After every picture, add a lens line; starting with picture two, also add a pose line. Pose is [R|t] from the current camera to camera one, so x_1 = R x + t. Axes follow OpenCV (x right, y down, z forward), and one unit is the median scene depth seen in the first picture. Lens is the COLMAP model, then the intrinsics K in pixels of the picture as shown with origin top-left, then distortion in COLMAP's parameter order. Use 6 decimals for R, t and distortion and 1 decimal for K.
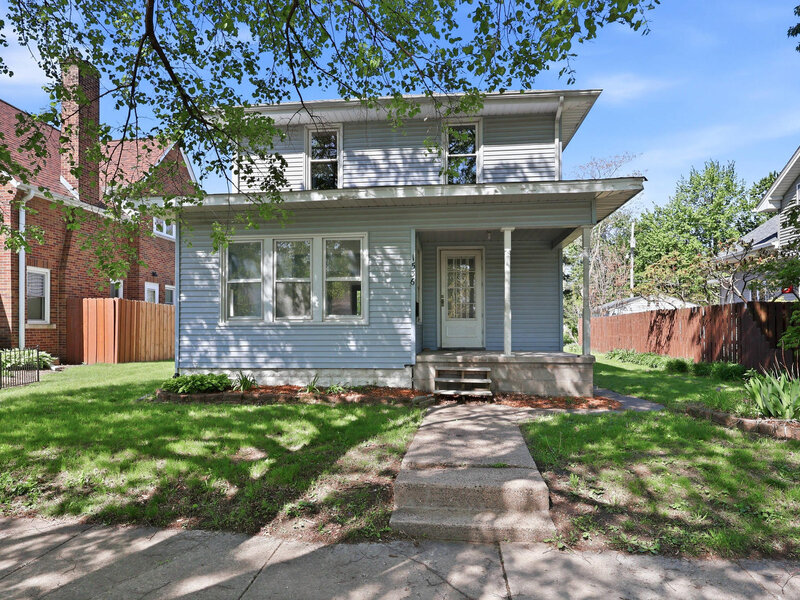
lens RADIAL K [[493.5, 0, 399.3], [0, 493.5, 325.1], [0, 0, 1]] dist [0.001335, 0.000357]
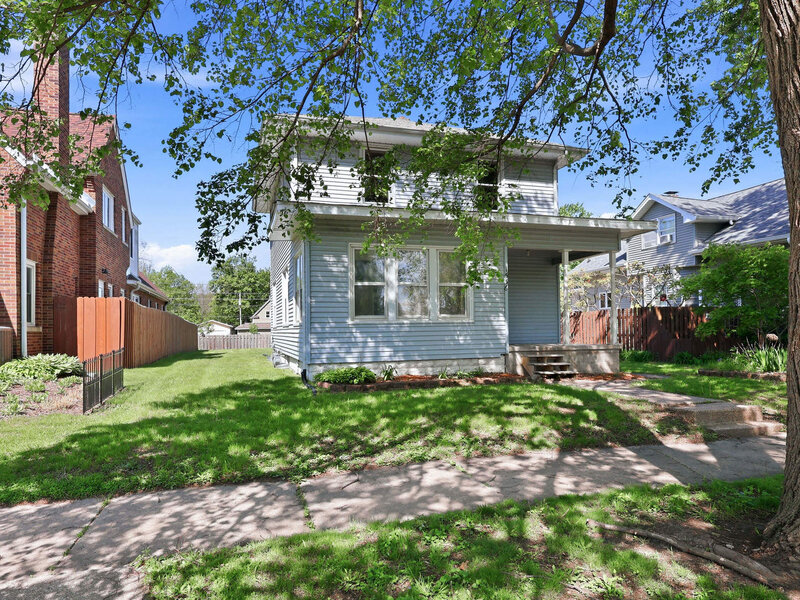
lens RADIAL K [[508.0, 0, 398.8], [0, 508.0, 323.4], [0, 0, 1]] dist [-0.000309, 0.000153]
pose [[0.921513, -0.005086, 0.388315, -0.701420], [0.010125, 0.999889, -0.010929, 0.013579], [-0.388216, 0.014003, 0.921462, -0.087349]]
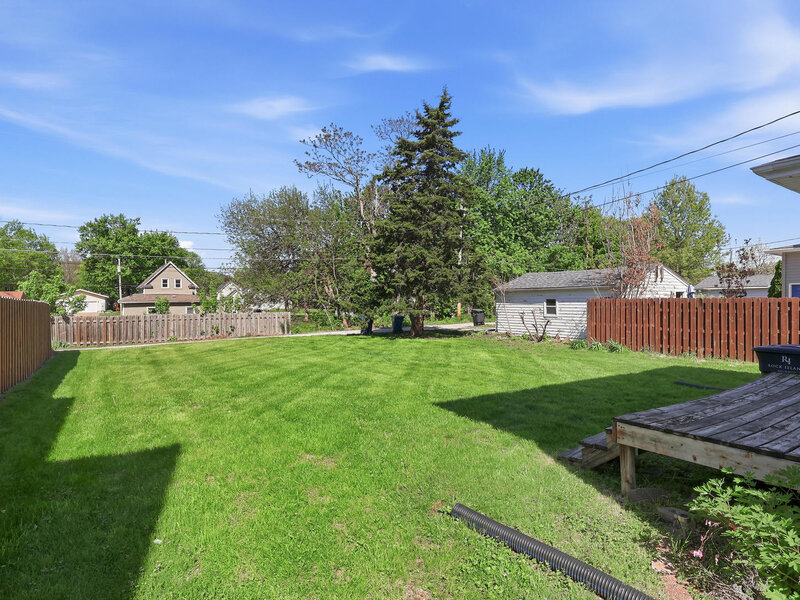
lens RADIAL K [[425.6, 0, 404.0], [0, 425.6, 304.1], [0, 0, 1]] dist [0.003120, 0.000484]
pose [[0.767639, -0.018794, 0.640607, -0.593939], [0.008452, 0.999780, 0.019204, -0.064813], [-0.640827, -0.009327, 0.767629, 2.370831]]
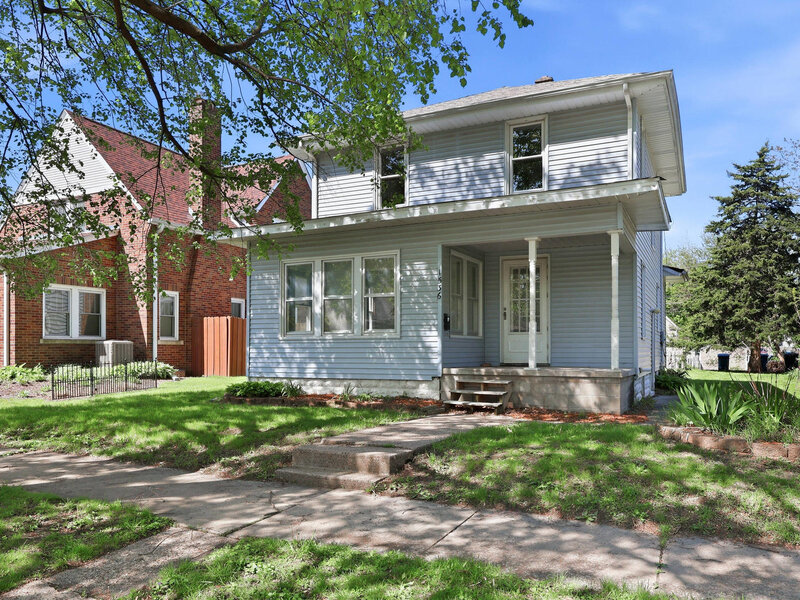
lens RADIAL K [[618.5, 0, 402.3], [0, 618.5, 344.9], [0, 0, 1]] dist [0.000729, -0.001382]
pose [[0.939412, -0.001071, -0.342788, 0.381033], [0.000424, 0.999998, -0.001961, 0.016044], [0.342790, 0.001697, 0.939411, -0.223797]]
